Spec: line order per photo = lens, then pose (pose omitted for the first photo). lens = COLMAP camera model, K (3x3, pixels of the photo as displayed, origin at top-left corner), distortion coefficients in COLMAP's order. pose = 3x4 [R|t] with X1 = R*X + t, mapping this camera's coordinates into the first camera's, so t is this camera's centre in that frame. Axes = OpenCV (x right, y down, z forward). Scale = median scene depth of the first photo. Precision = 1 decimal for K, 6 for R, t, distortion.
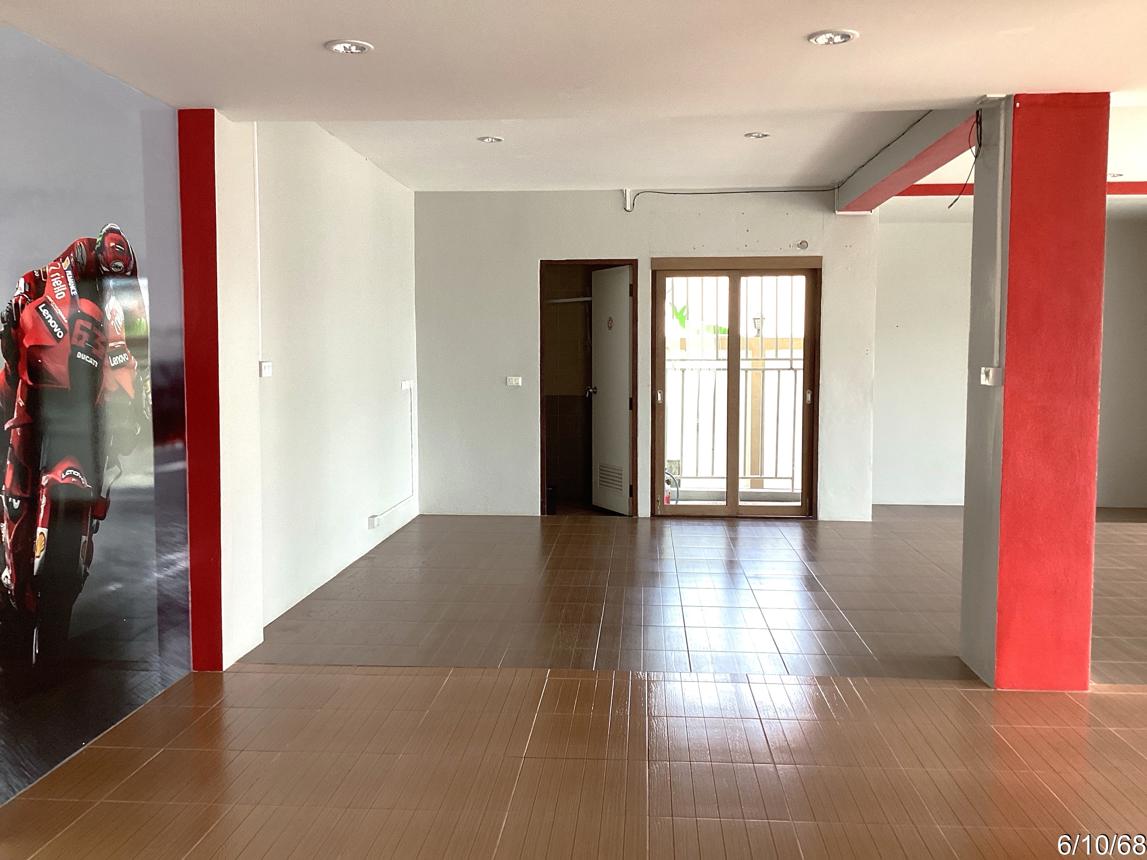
lens RADIAL K [[1040.1, 0, 573.5], [0, 1040.1, 430.0], [0, 0, 1]] dist [0.140486, -0.283495]
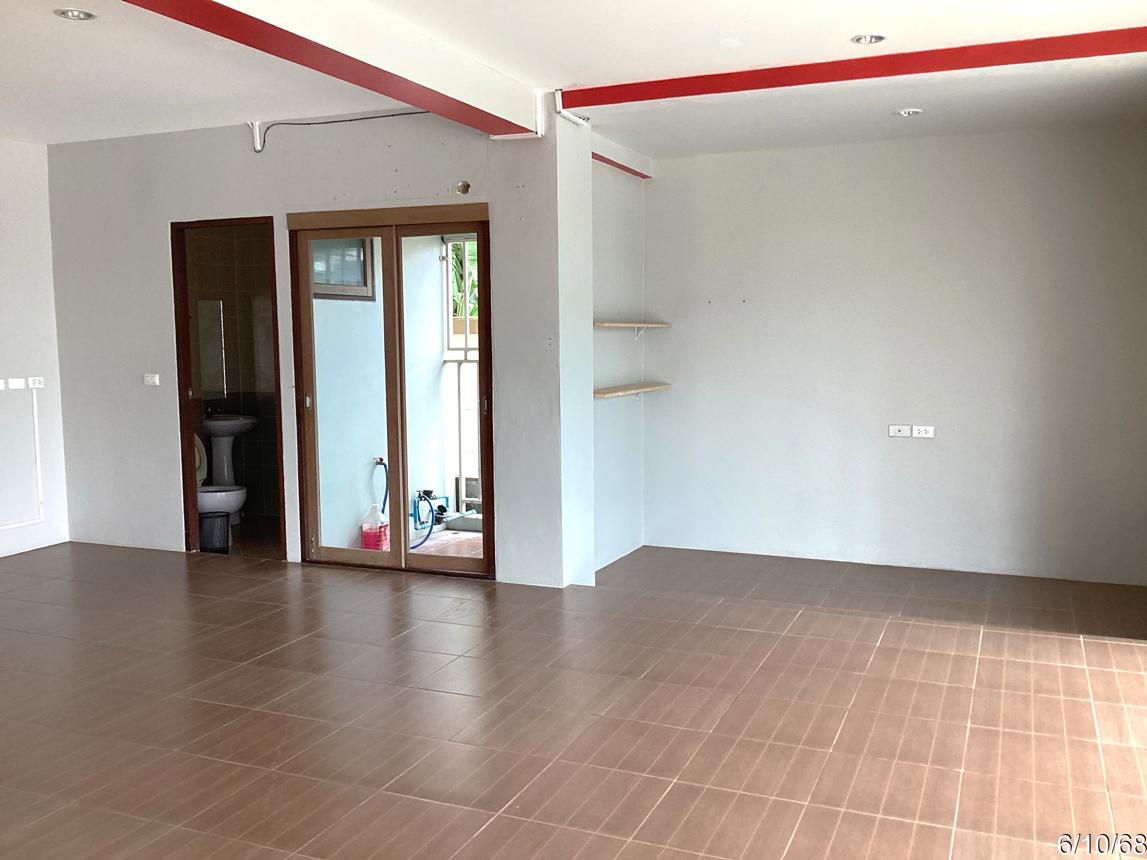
lens RADIAL K [[1040.1, 0, 573.5], [0, 1040.1, 430.0], [0, 0, 1]] dist [0.140486, -0.283495]
pose [[0.945360, 0.020896, -0.325358, 0.506603], [-0.008446, 0.999179, 0.039631, -0.043519], [0.325919, -0.034718, 0.944760, 0.356775]]
